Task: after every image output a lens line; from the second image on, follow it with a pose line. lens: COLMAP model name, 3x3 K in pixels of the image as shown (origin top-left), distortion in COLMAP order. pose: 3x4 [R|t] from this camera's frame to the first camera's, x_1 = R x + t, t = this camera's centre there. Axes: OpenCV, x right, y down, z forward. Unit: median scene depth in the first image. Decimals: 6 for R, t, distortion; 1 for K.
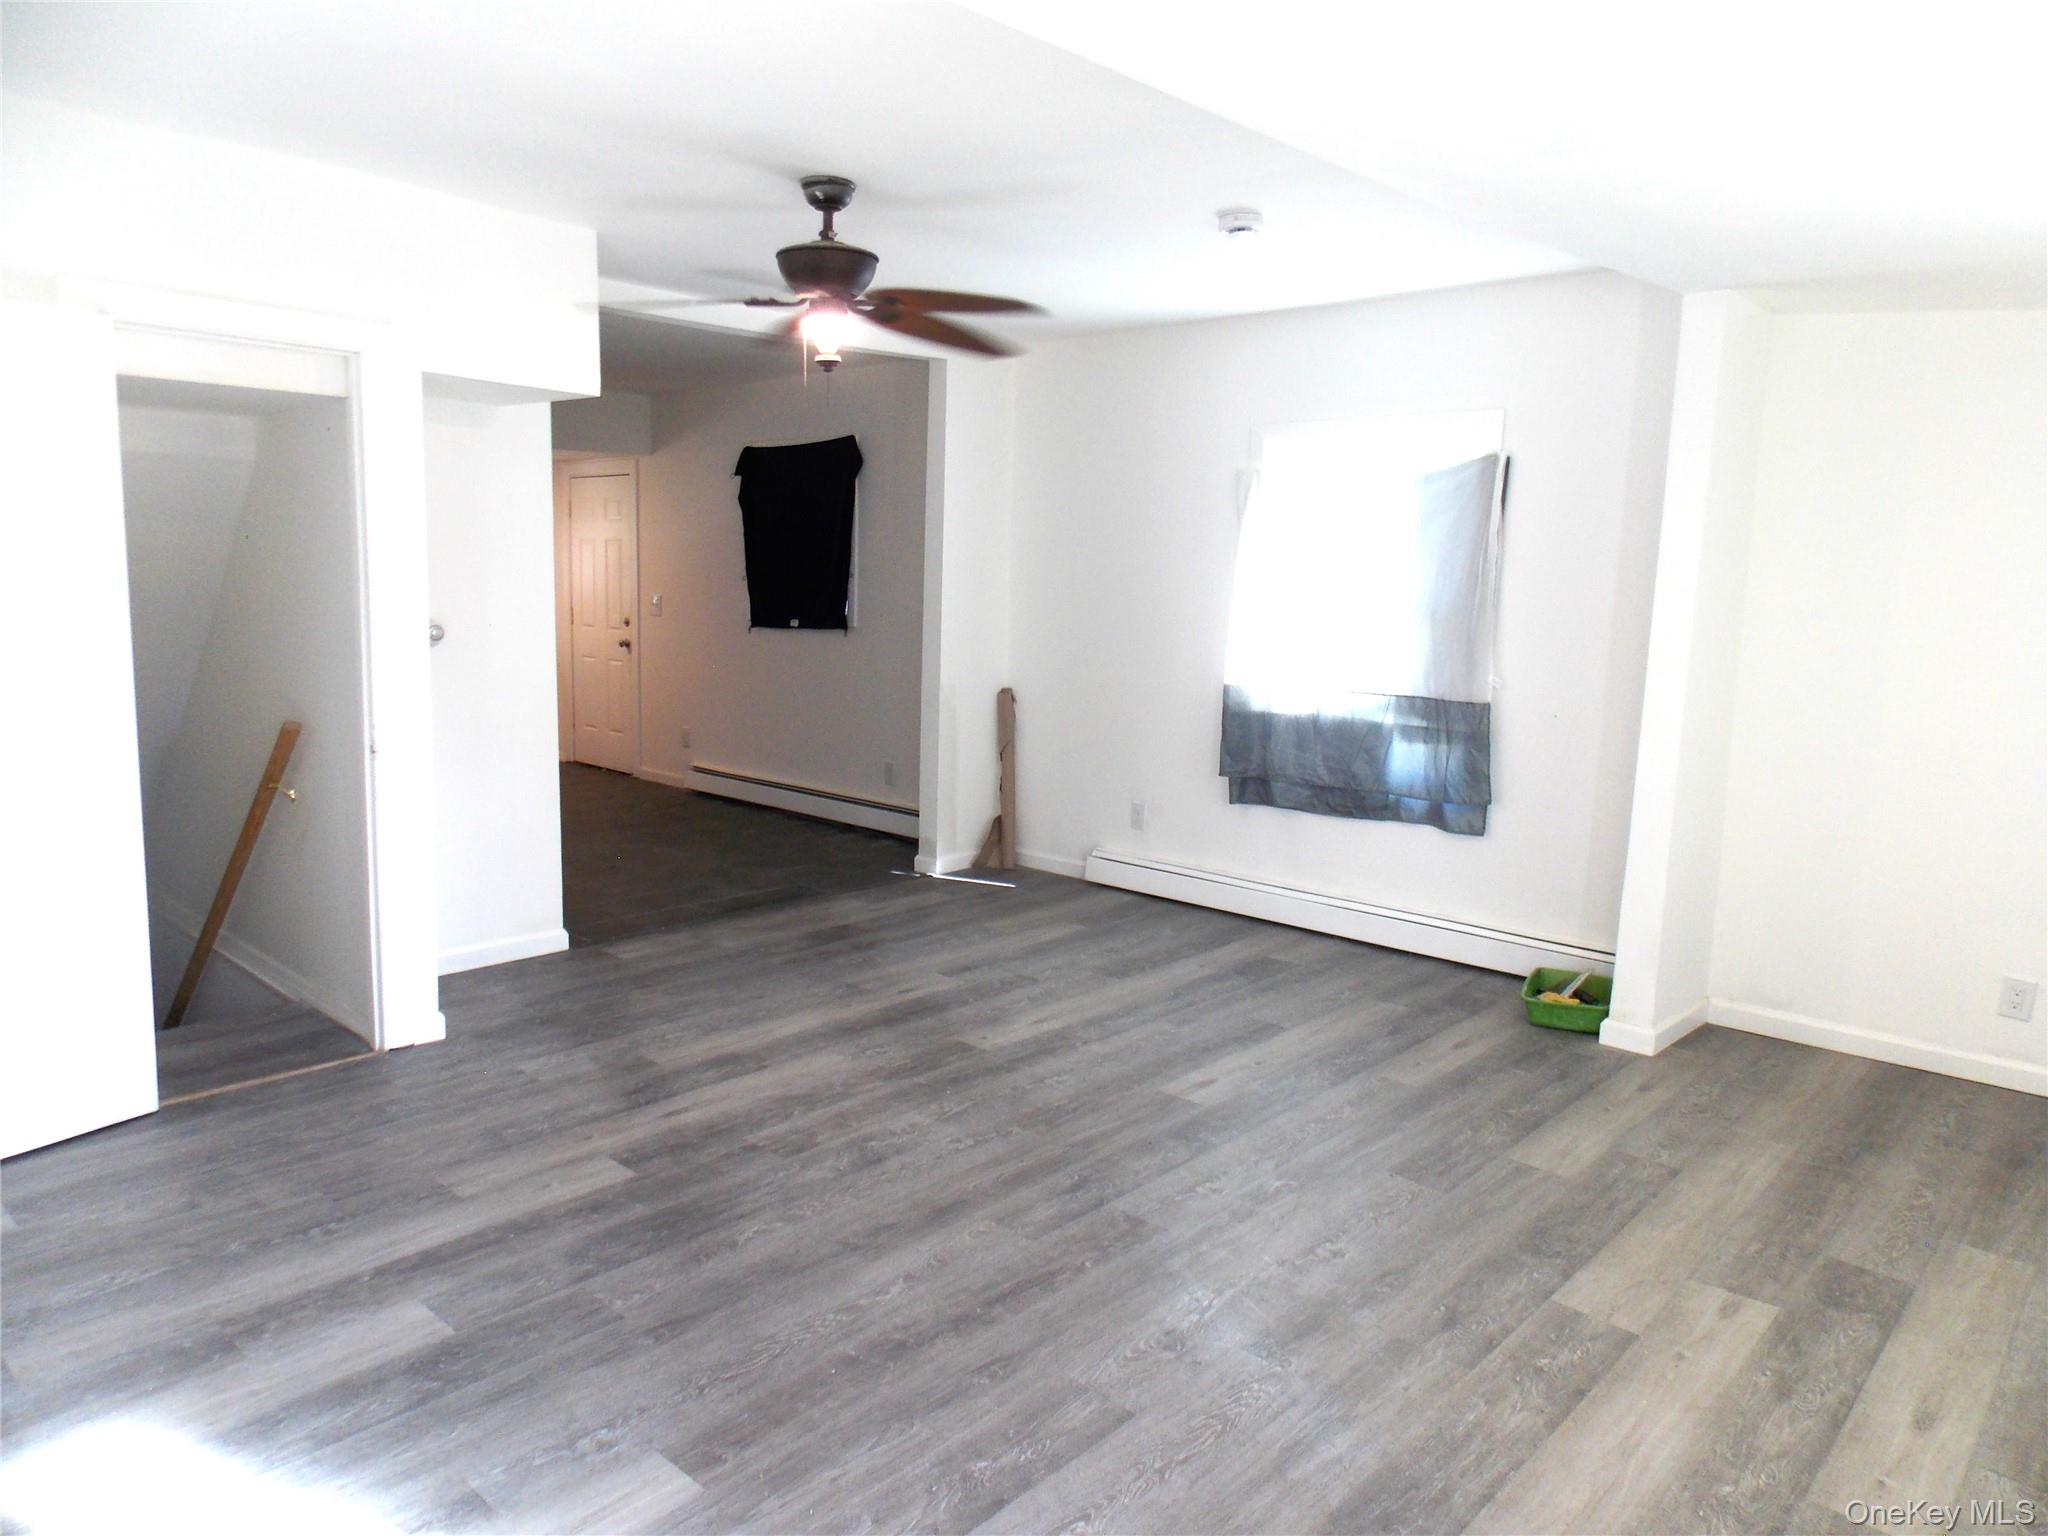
lens RADIAL K [[1368.3, 0, 1031.5], [0, 1368.3, 771.2], [0, 0, 1]] dist [0.012879, -0.004577]
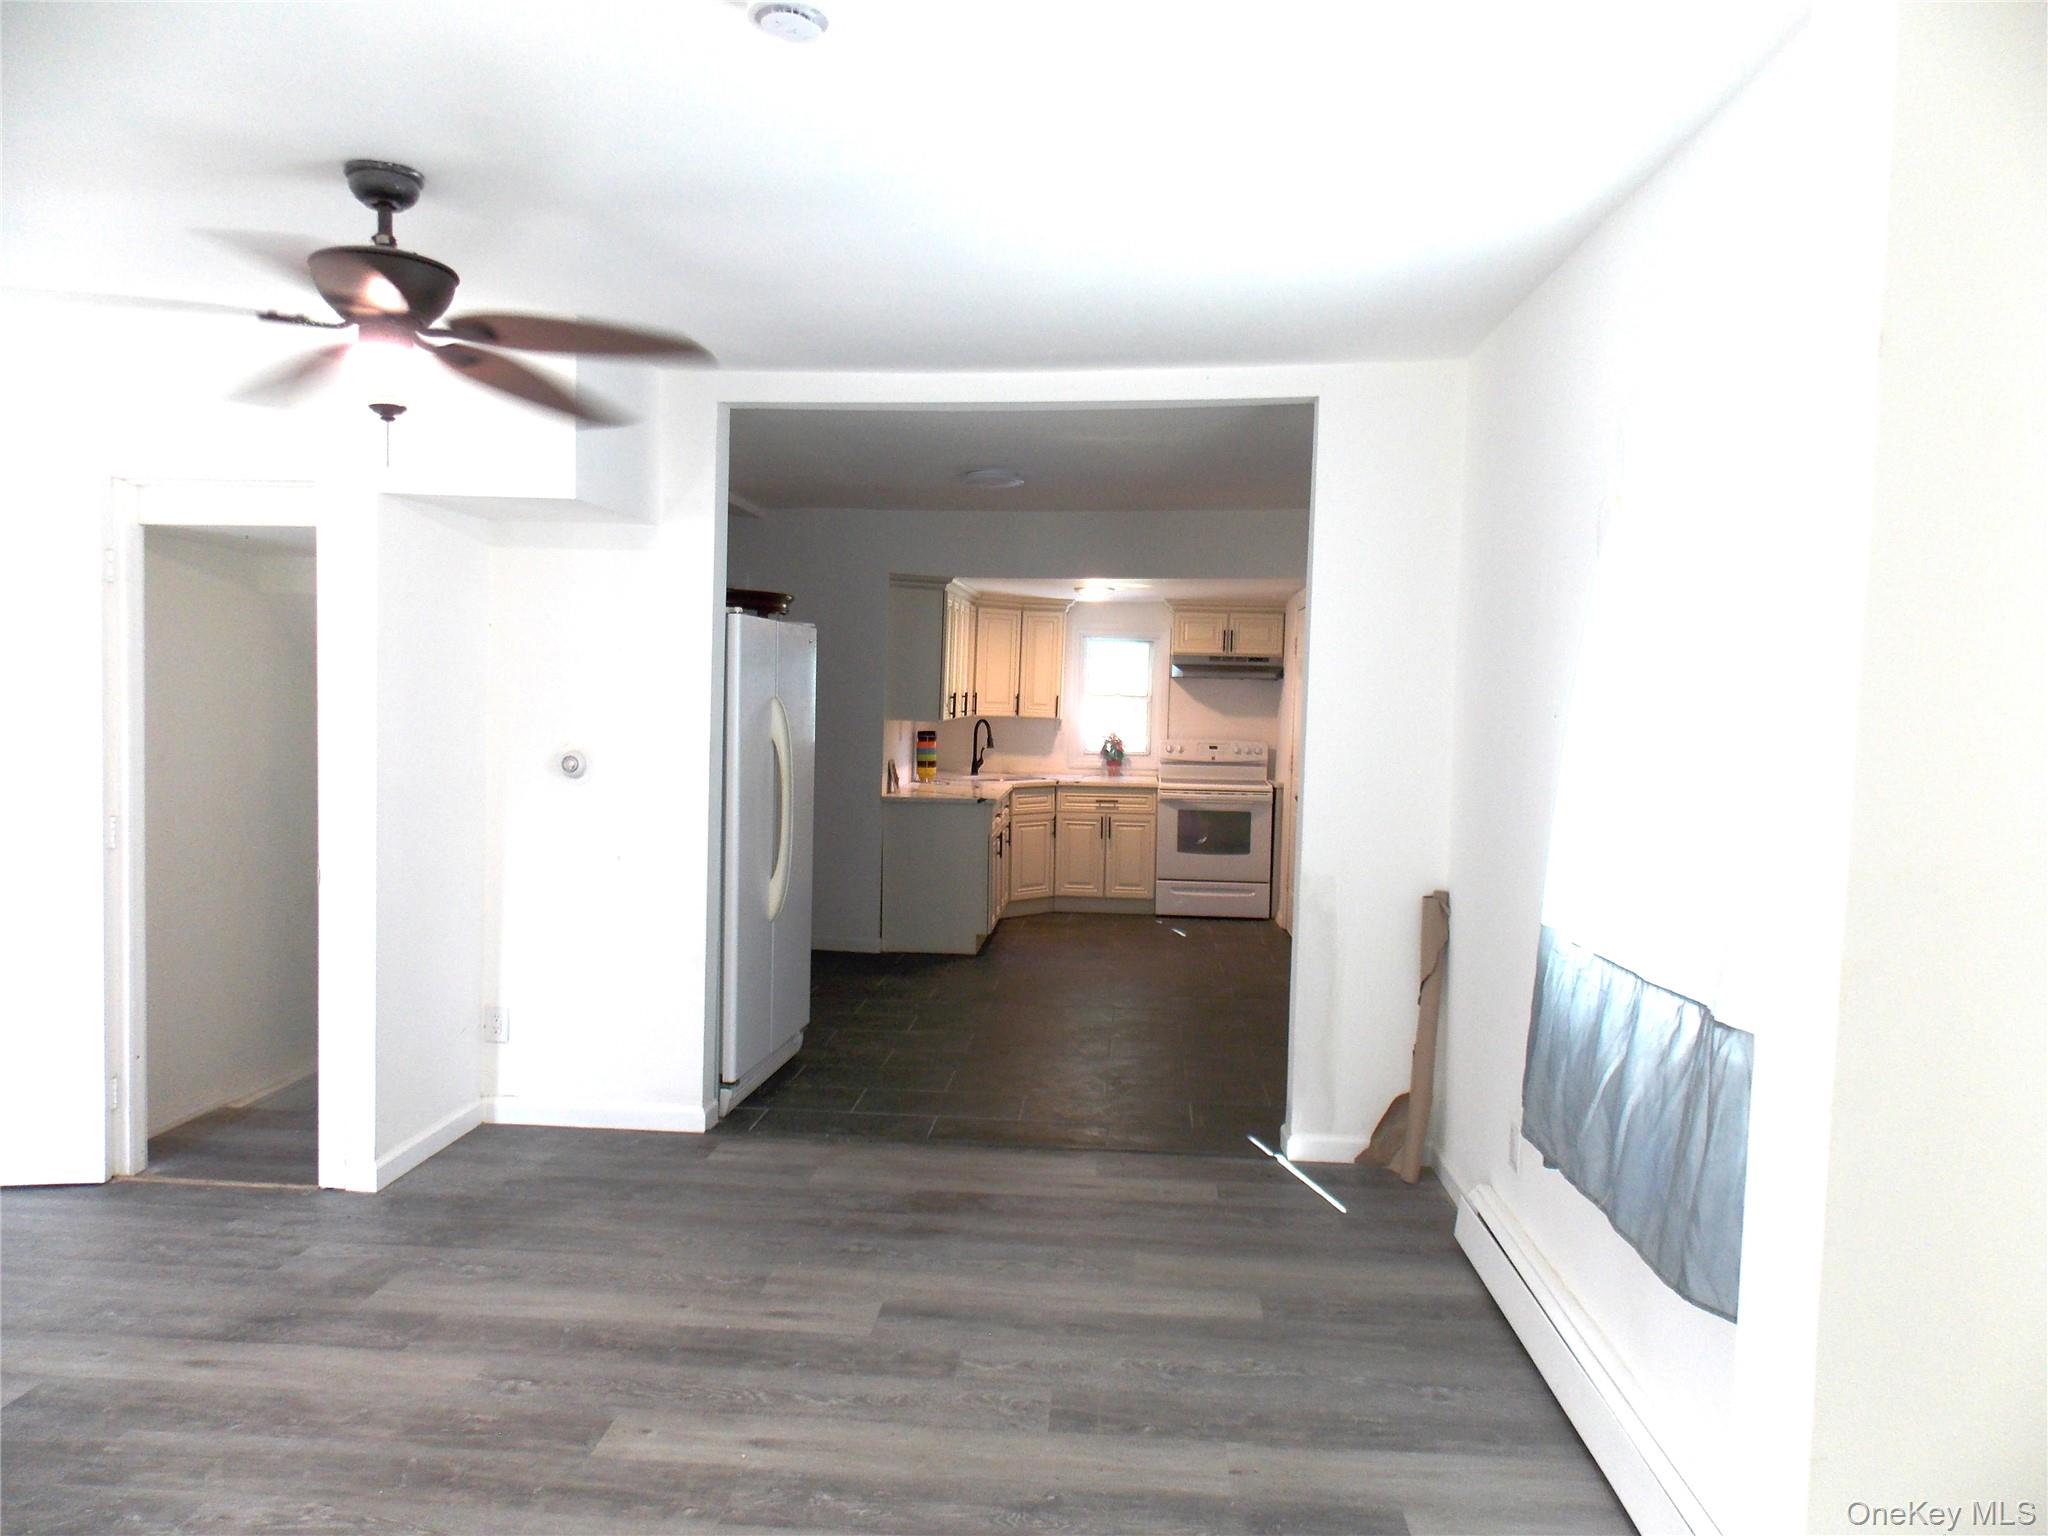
lens RADIAL K [[1368.3, 0, 1023.9], [0, 1368.3, 766.9], [0, 0, 1]] dist [0.012879, -0.004577]
pose [[0.619602, 0.030865, -0.784309, 0.529457], [-0.123018, 0.990697, -0.058197, -0.084512], [0.775216, 0.132542, 0.617634, 0.685980]]
